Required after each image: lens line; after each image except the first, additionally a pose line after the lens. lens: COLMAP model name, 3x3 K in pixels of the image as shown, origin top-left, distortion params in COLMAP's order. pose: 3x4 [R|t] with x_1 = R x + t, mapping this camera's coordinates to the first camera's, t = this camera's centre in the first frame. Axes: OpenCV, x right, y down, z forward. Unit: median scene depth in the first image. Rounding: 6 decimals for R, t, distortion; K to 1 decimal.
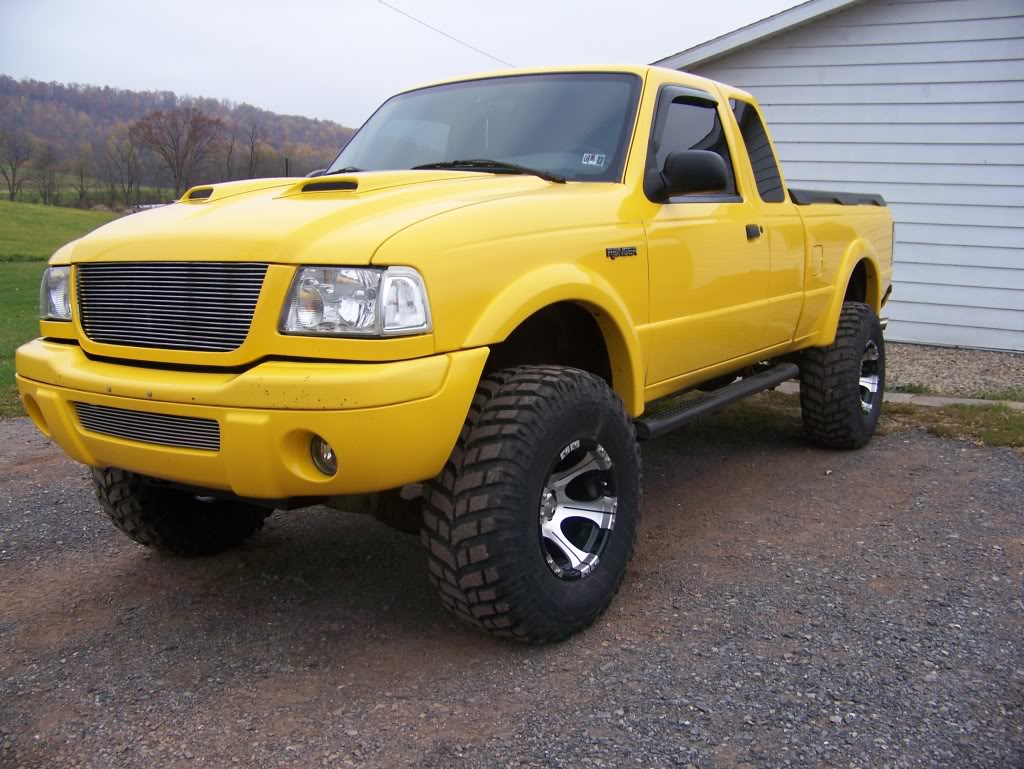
lens RADIAL K [[1069.1, 0, 512.0], [0, 1069.1, 384.5], [0, 0, 1]] dist [-0.243406, 0.324057]
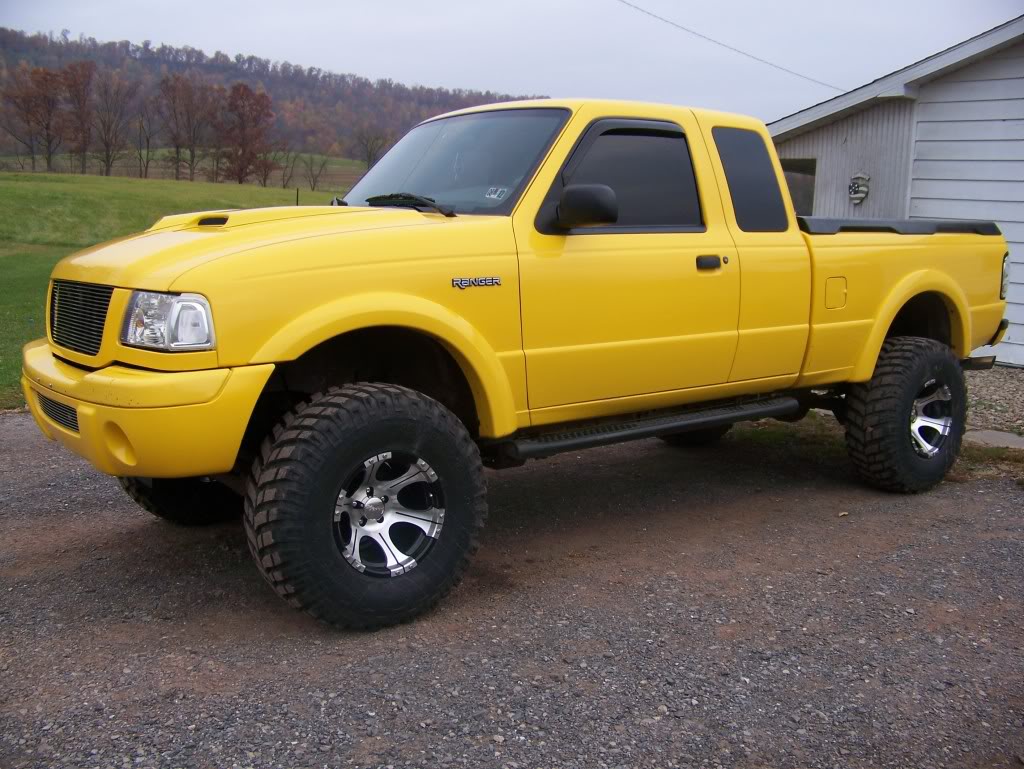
lens RADIAL K [[1069.1, 0, 512.0], [0, 1069.1, 384.5], [0, 0, 1]] dist [-0.243406, 0.324057]
pose [[0.941716, 0.063933, -0.330279, 0.521188], [-0.065955, 0.997810, 0.005091, -0.030767], [0.329881, 0.016989, 0.943870, -0.002637]]
